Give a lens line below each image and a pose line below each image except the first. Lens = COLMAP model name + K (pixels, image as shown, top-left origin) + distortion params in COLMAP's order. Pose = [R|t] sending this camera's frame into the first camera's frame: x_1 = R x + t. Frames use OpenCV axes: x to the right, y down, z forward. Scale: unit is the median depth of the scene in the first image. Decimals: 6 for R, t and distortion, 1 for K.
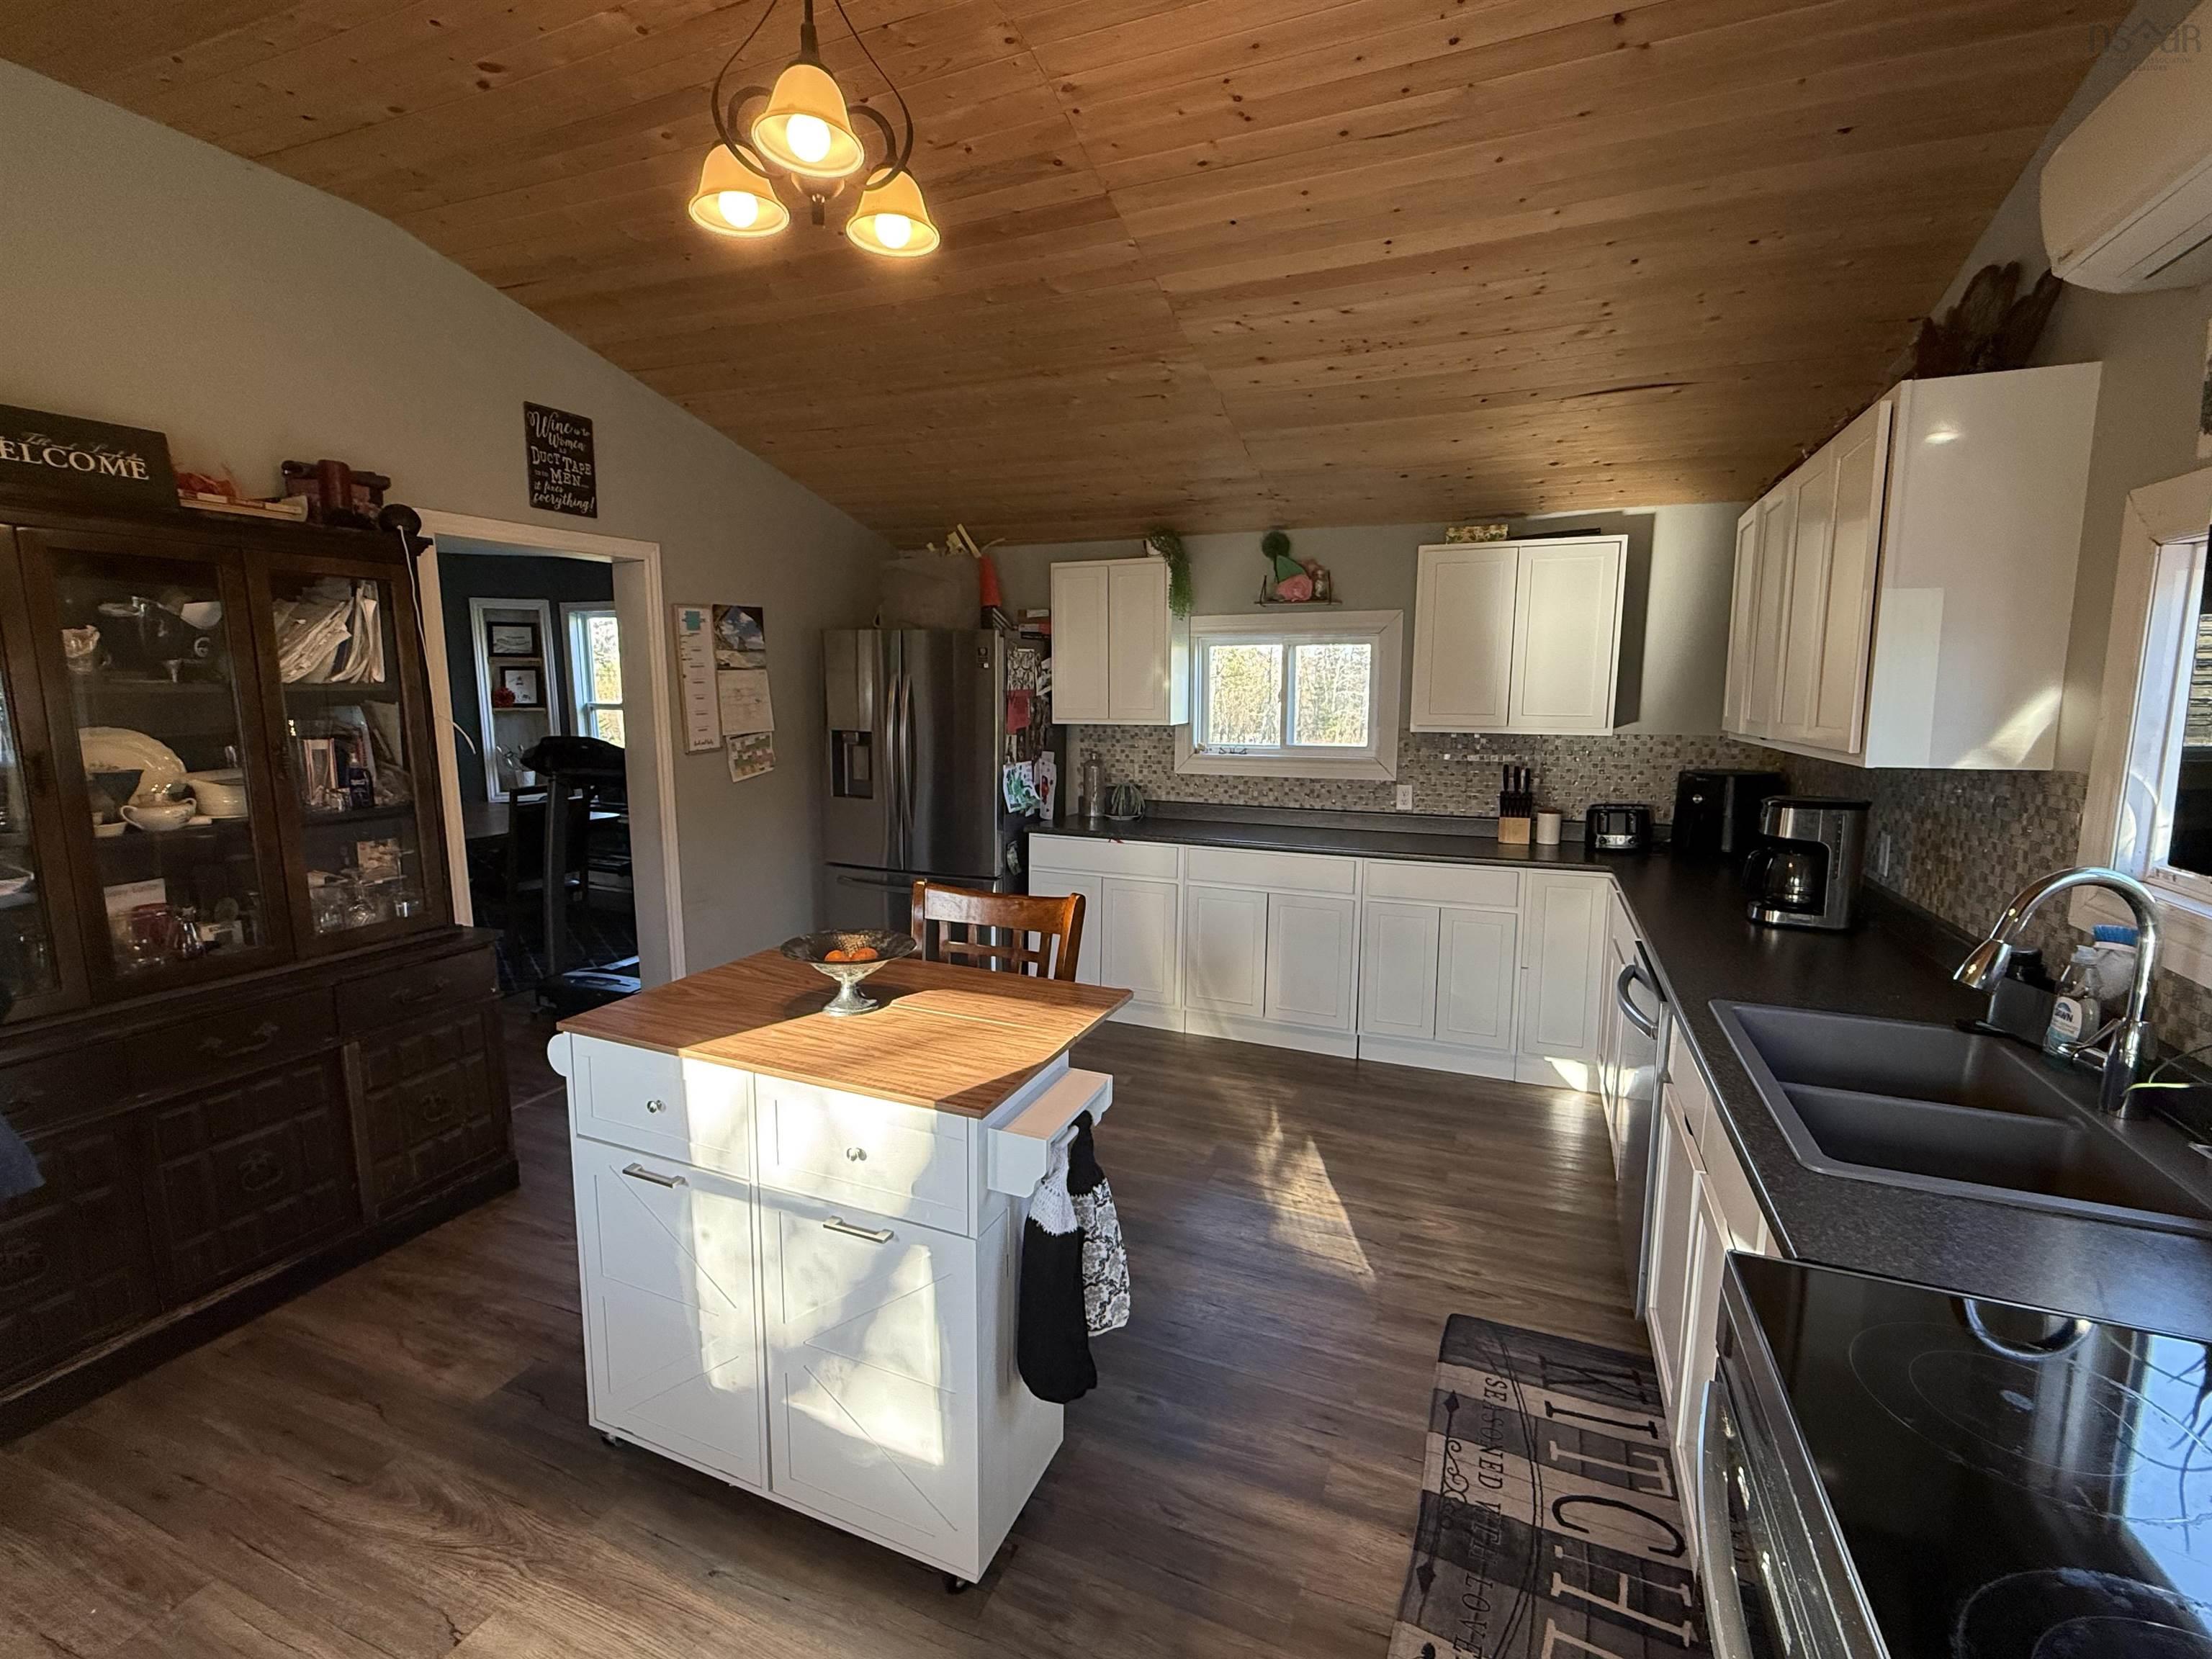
lens RADIAL K [[990.9, 0, 1106.4], [0, 990.9, 828.9], [0, 0, 1]] dist [-0.000883, 0.000267]
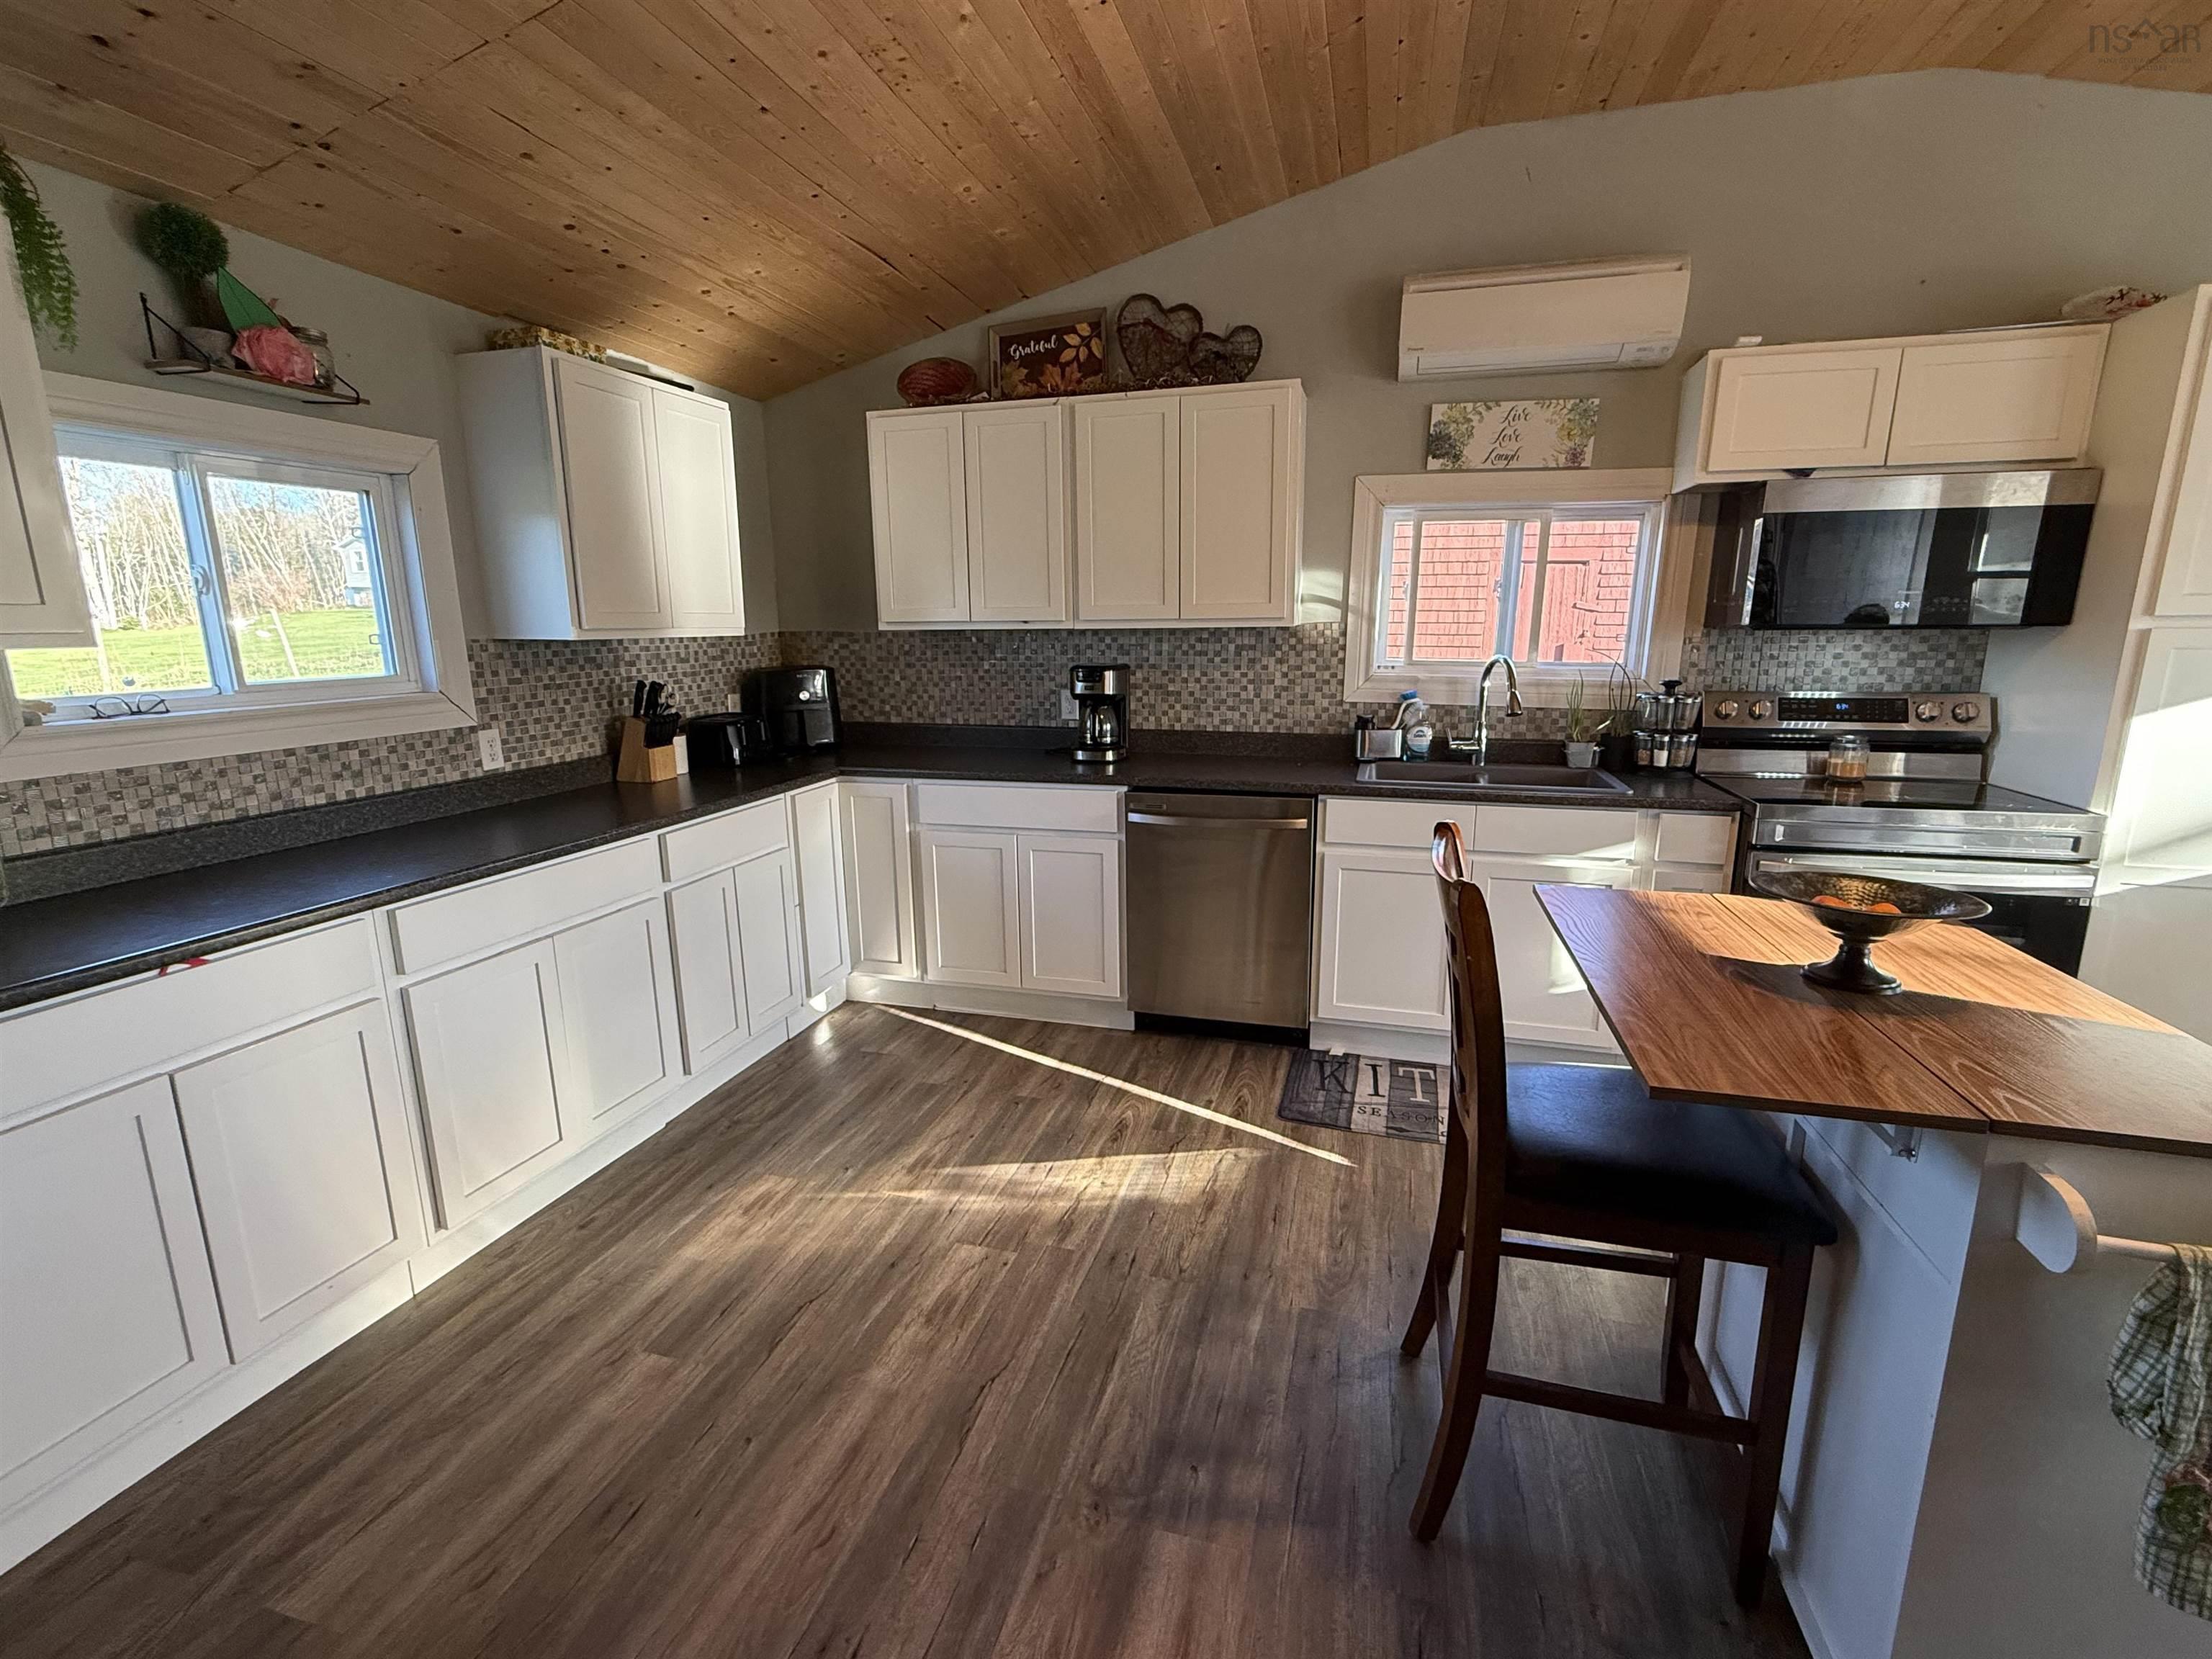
lens RADIAL K [[990.9, 0, 1100.4], [0, 990.9, 826.9], [0, 0, 1]] dist [-0.000883, 0.000267]
pose [[-0.111611, -0.206629, 0.972033, -0.490440], [0.144541, 0.964367, 0.221596, -0.090123], [-0.983184, 0.165231, -0.077768, 0.889630]]
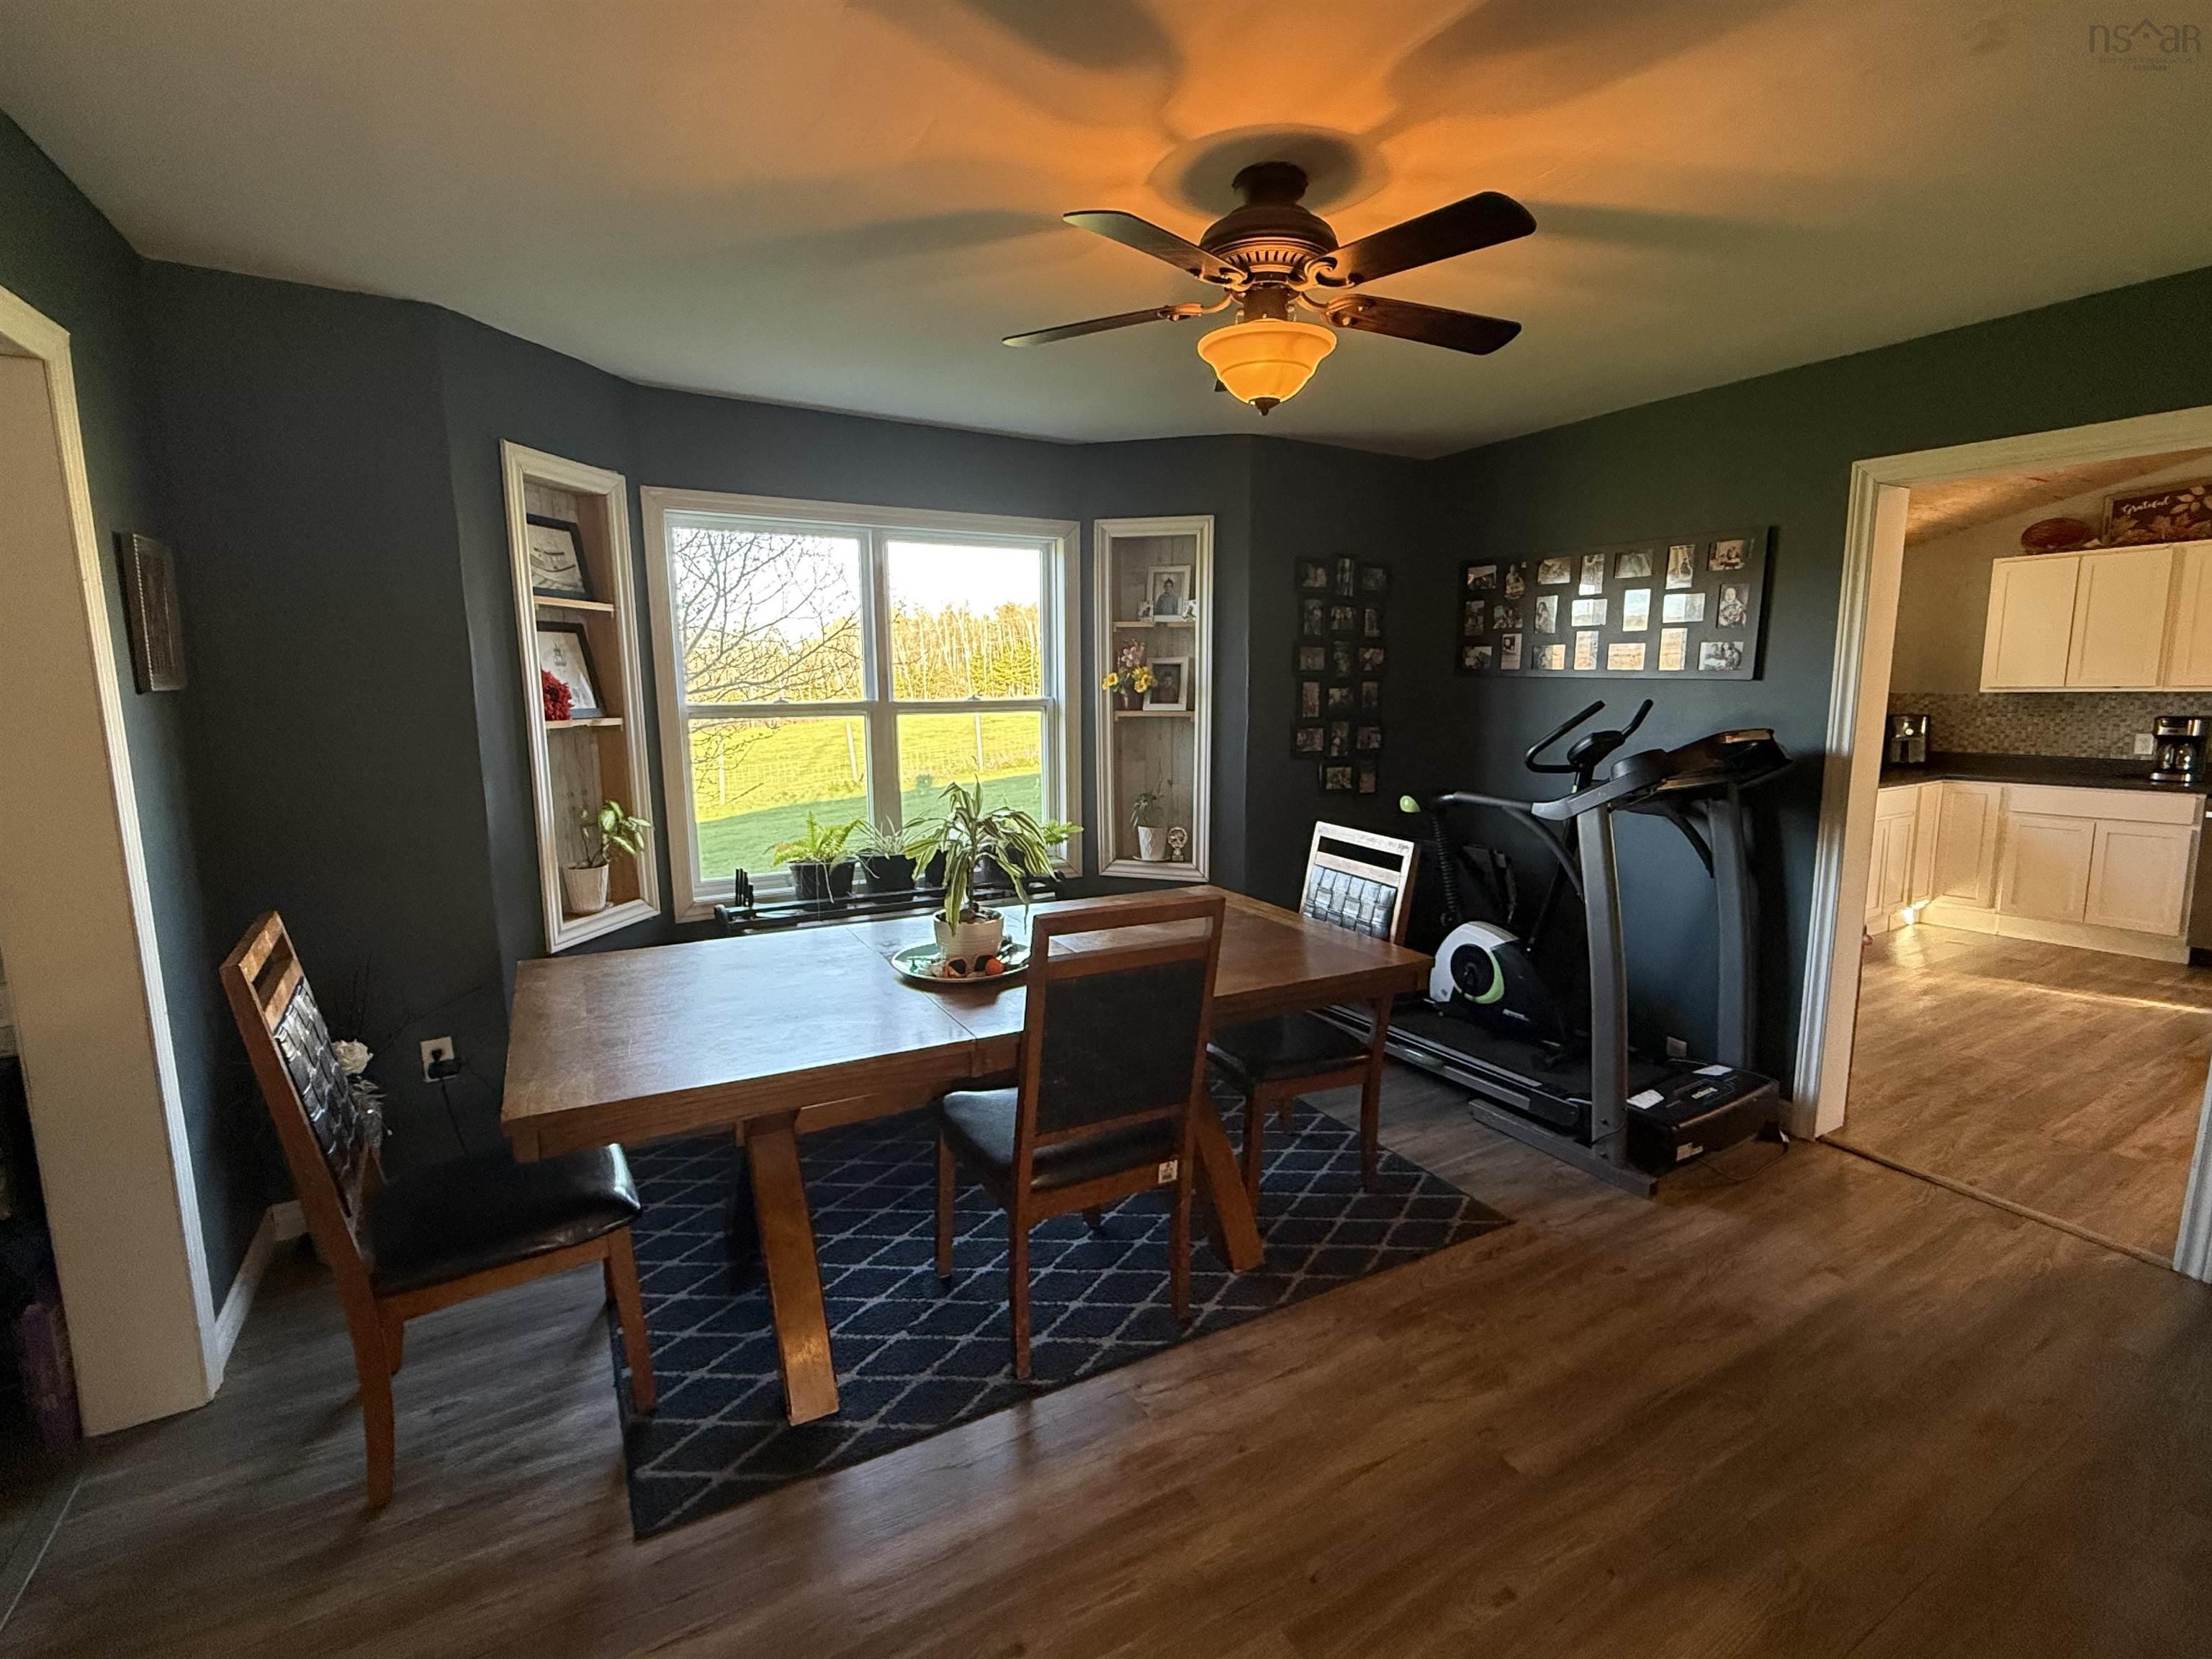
lens RADIAL K [[990.9, 0, 1103.4], [0, 990.9, 828.9], [0, 0, 1]] dist [-0.000883, 0.000267]
pose [[0.601546, -0.124911, 0.789012, -1.664445], [0.125268, 0.990230, 0.061262, -0.153066], [-0.788955, 0.061986, 0.611316, 1.171755]]
